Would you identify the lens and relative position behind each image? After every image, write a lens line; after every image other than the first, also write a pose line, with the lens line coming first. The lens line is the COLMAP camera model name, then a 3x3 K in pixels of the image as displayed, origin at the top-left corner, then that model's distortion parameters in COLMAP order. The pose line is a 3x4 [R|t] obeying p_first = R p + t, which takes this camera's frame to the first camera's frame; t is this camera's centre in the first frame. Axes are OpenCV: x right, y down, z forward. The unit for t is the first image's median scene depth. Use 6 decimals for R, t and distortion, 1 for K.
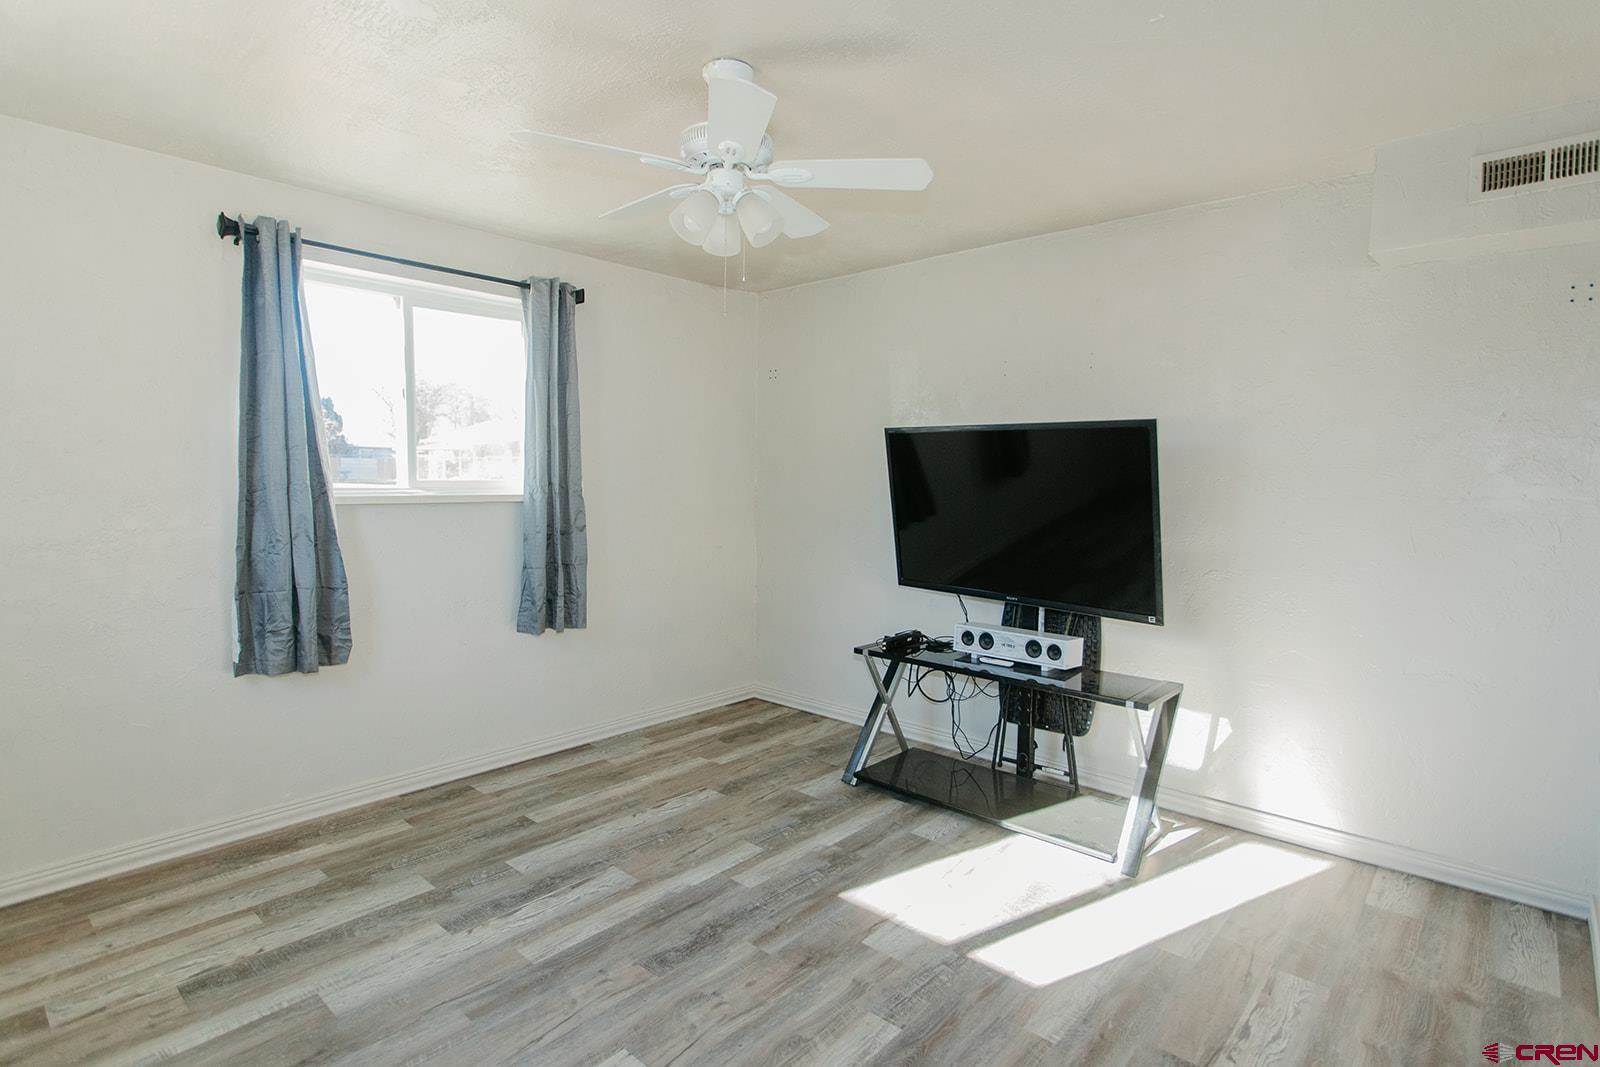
lens RADIAL K [[802.5, 0, 808.4], [0, 802.5, 527.3], [0, 0, 1]] dist [0.001955, -0.000131]
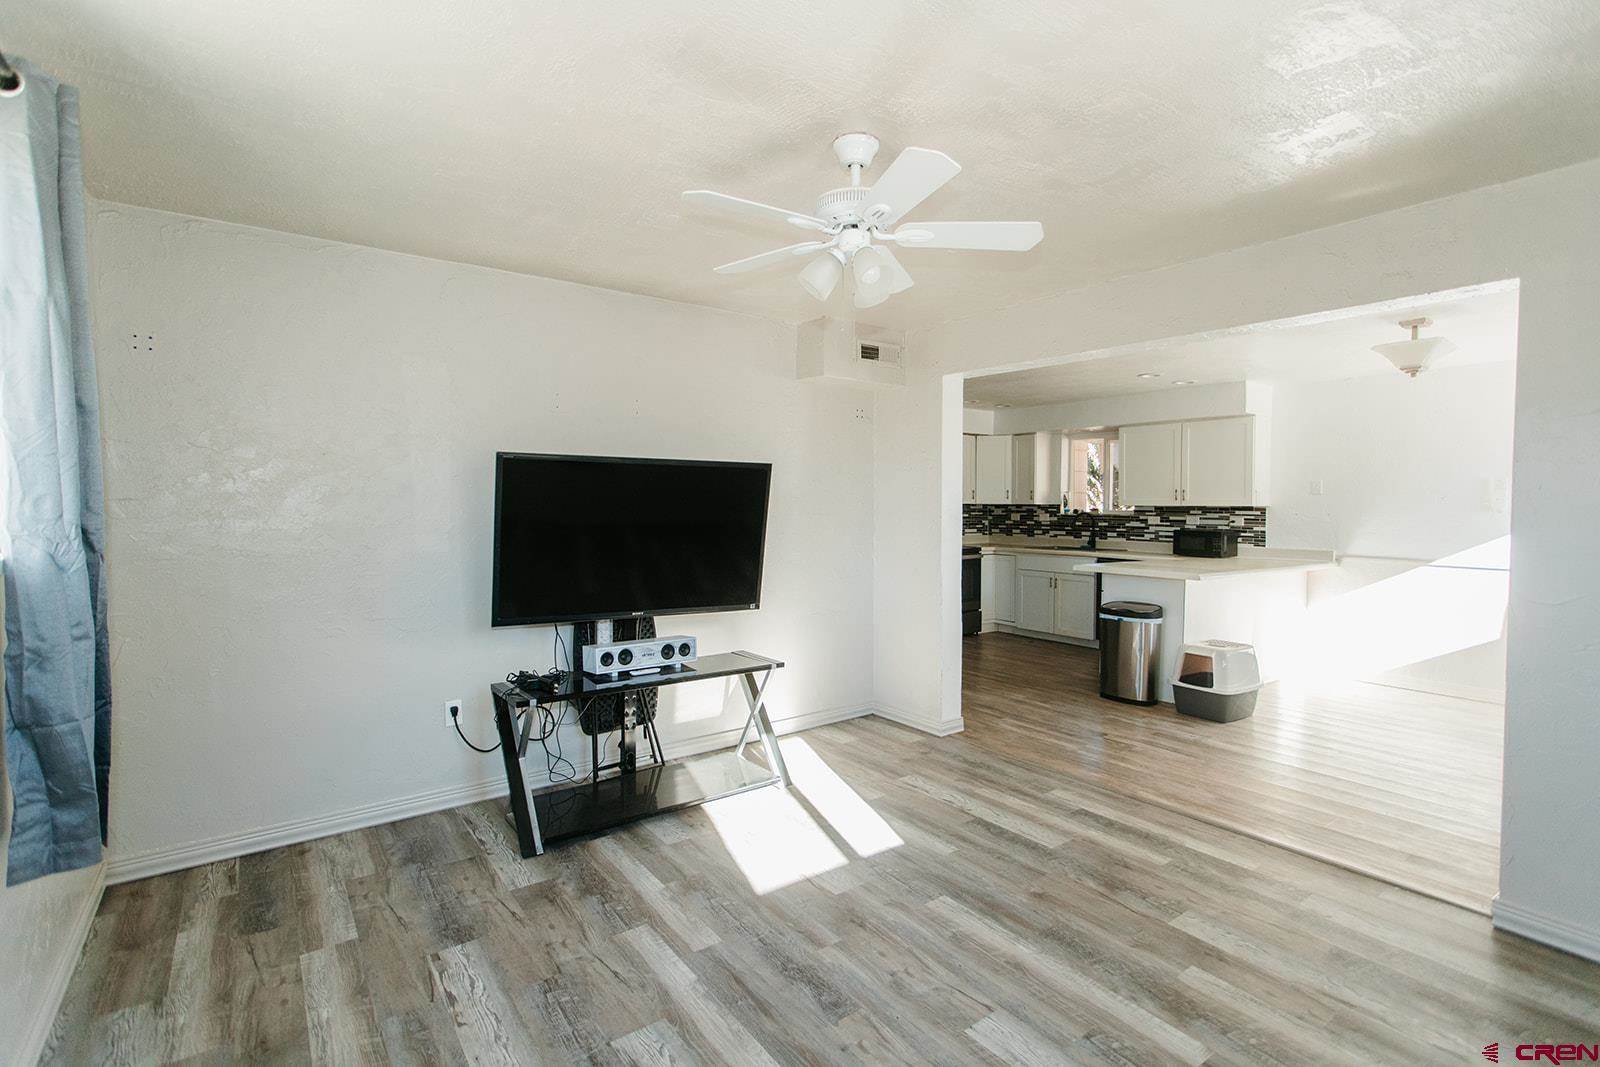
lens RADIAL K [[749.4, 0, 806.4], [0, 749.4, 528.7], [0, 0, 1]] dist [0.001699, 0.000650]
pose [[0.207545, -0.043837, 0.977243, -0.827685], [0.064841, 0.997415, 0.030971, -0.054038], [-0.976074, 0.056938, 0.209851, 0.634455]]
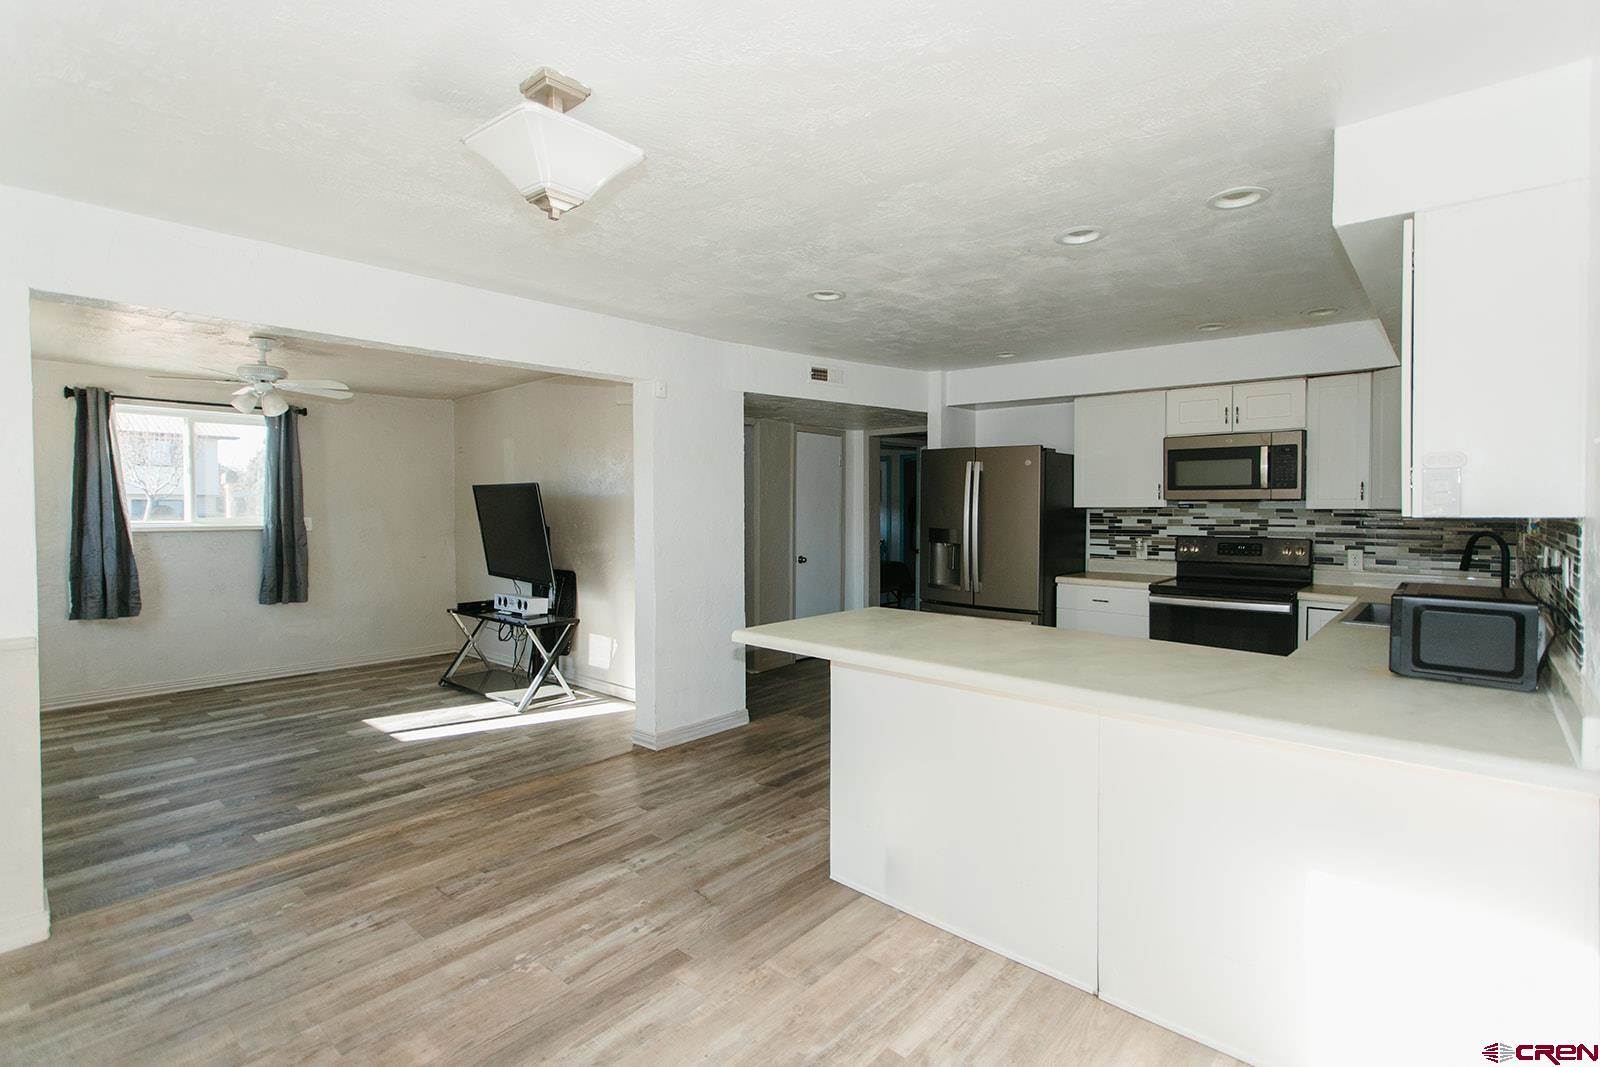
lens RADIAL K [[749.4, 0, 806.4], [0, 749.4, 528.7], [0, 0, 1]] dist [0.001699, 0.000650]
pose [[0.999840, -0.014388, 0.010600, 1.040476], [0.014786, 0.999148, -0.038535, 0.059919], [-0.010037, 0.038686, 0.999201, -0.833965]]
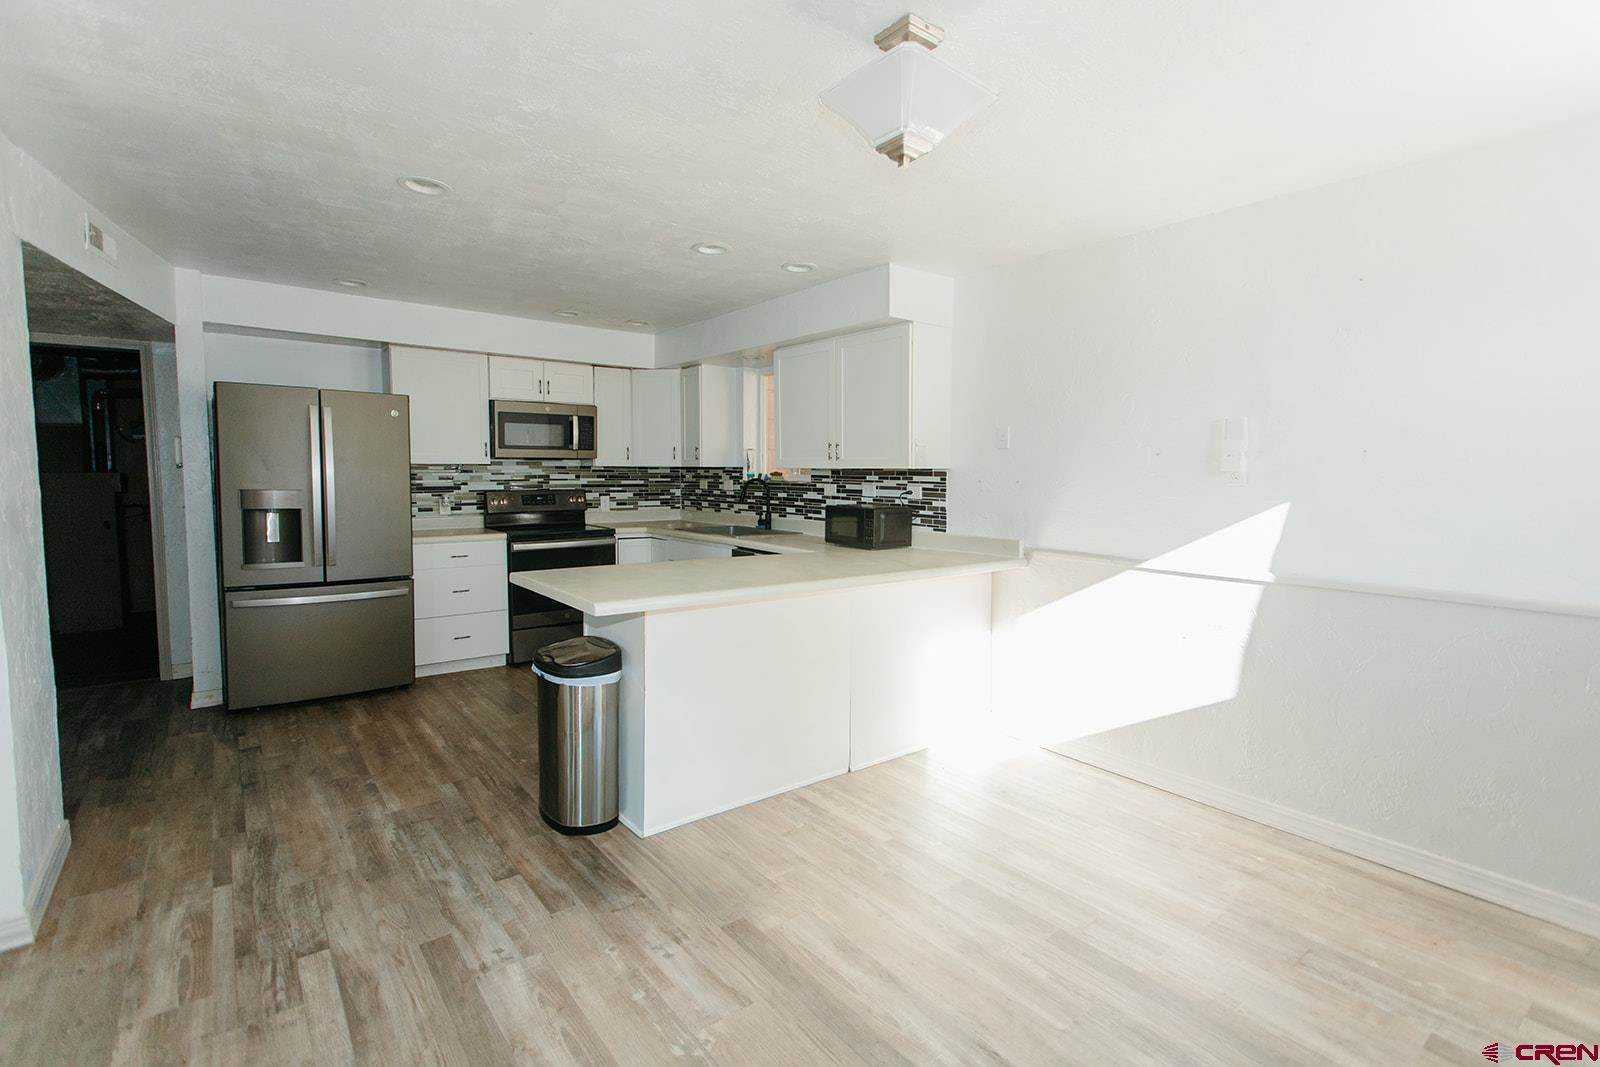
lens RADIAL K [[749.4, 0, 806.4], [0, 749.4, 528.7], [0, 0, 1]] dist [0.001699, 0.000650]
pose [[0.180450, -0.091526, 0.979317, 0.197354], [0.066221, 0.994532, 0.080746, 0.018694], [-0.981353, 0.050281, 0.185524, -0.247635]]
